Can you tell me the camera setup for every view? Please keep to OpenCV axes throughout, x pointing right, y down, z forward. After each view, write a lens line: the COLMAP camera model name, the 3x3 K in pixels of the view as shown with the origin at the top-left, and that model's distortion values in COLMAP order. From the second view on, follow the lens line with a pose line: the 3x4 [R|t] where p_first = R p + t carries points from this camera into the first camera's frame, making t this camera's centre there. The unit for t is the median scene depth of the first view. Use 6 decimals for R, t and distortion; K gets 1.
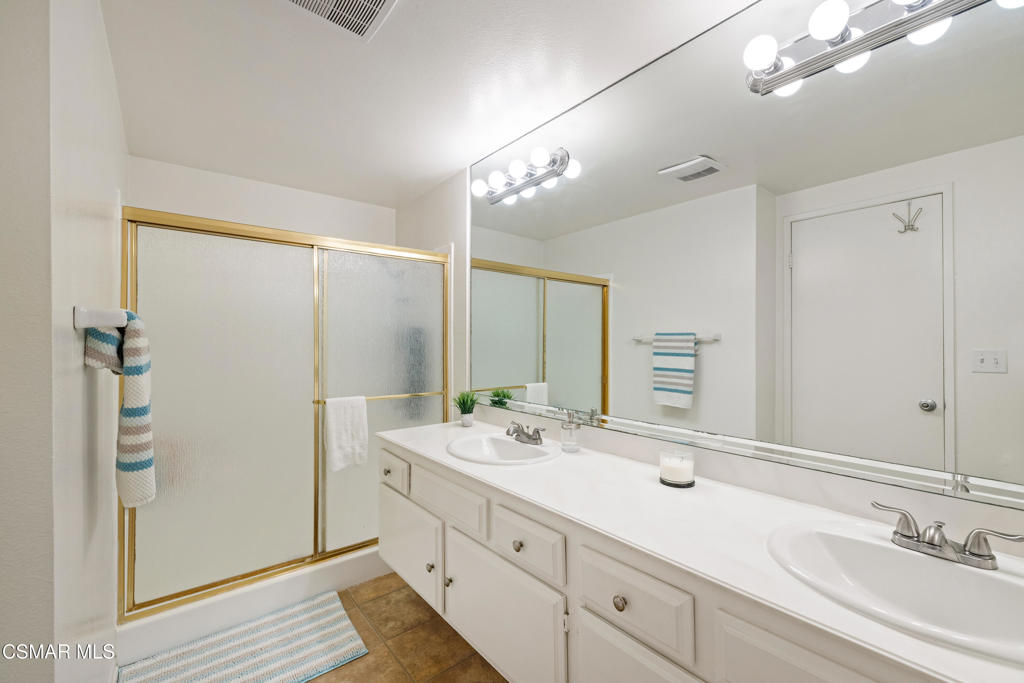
lens RADIAL K [[431.7, 0, 512.7], [0, 431.7, 343.1], [0, 0, 1]] dist [0.004128, 0.000794]
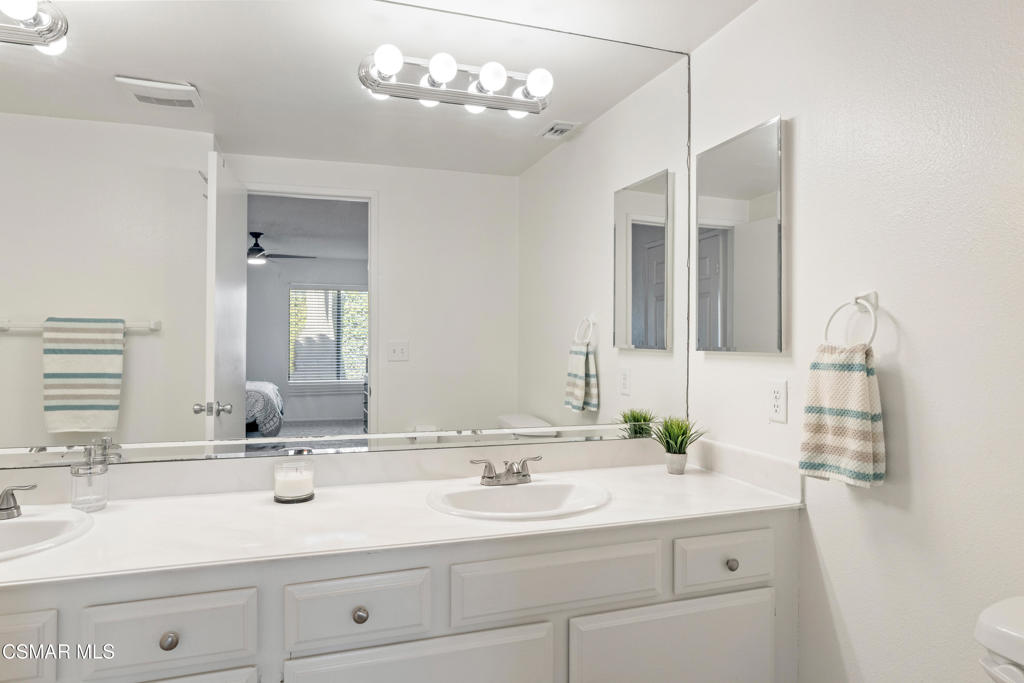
lens RADIAL K [[647.9, 0, 512.3], [0, 647.9, 338.4], [0, 0, 1]] dist [-0.007400, -0.000988]
pose [[0.346311, -0.003018, 0.938115, -0.323435], [-0.008069, 0.999948, 0.006196, -0.004676], [-0.938085, -0.009715, 0.346269, 0.069014]]
